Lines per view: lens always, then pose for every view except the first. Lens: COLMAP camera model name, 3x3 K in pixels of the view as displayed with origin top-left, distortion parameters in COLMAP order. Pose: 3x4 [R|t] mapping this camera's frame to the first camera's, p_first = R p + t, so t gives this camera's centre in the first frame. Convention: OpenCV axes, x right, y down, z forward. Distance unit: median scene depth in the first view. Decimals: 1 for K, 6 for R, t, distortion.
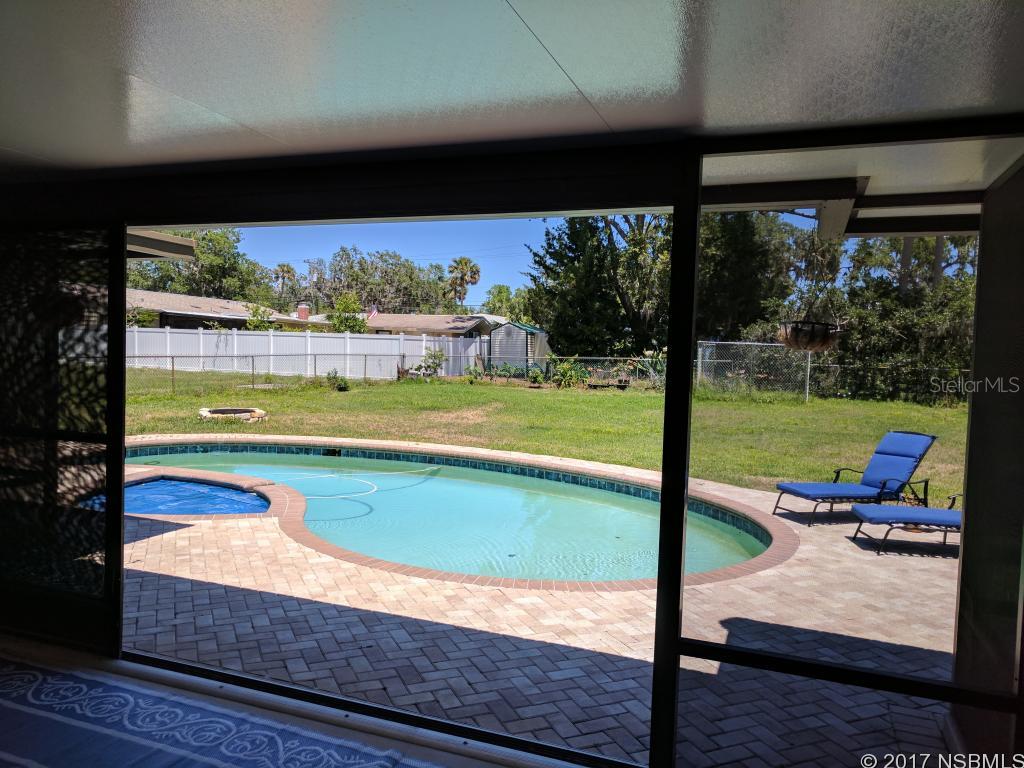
lens RADIAL K [[758.7, 0, 512.0], [0, 758.7, 384.0], [0, 0, 1]] dist [-0.005730, -0.000828]
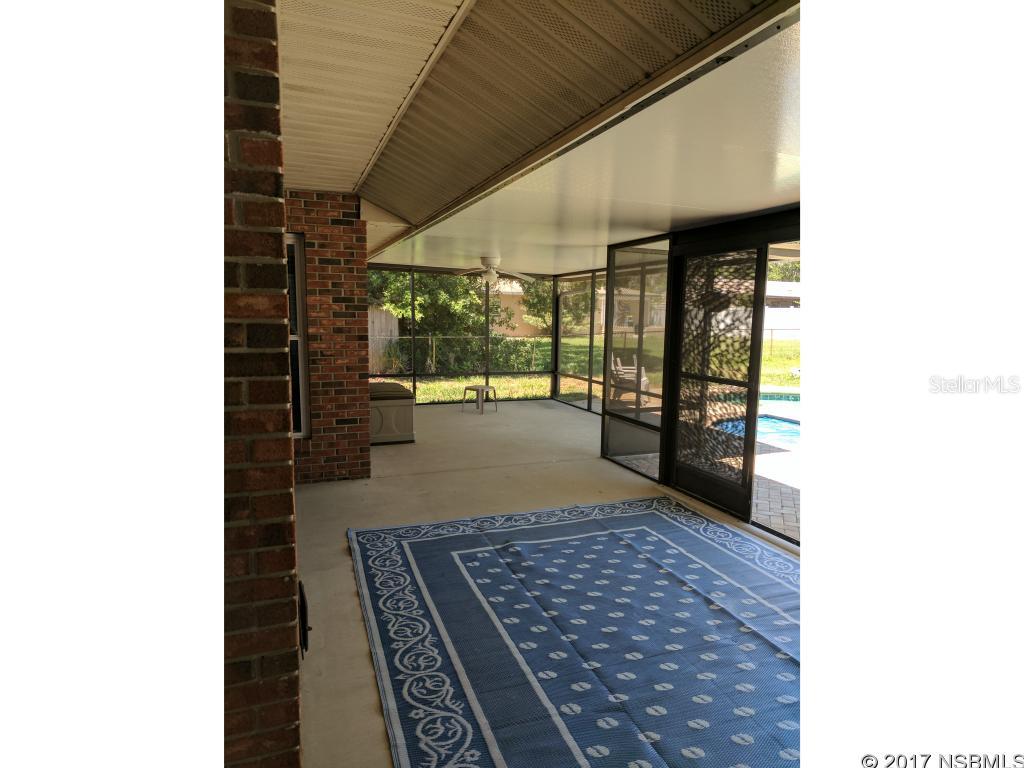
lens RADIAL K [[565.1, 0, 515.6], [0, 565.1, 398.5], [0, 0, 1]] dist [-0.002789, 0.000091]
pose [[0.671478, 0.093774, -0.735067, -0.000285], [-0.028606, 0.994502, 0.100739, -0.005434], [0.740472, -0.046616, 0.670469, -0.142231]]
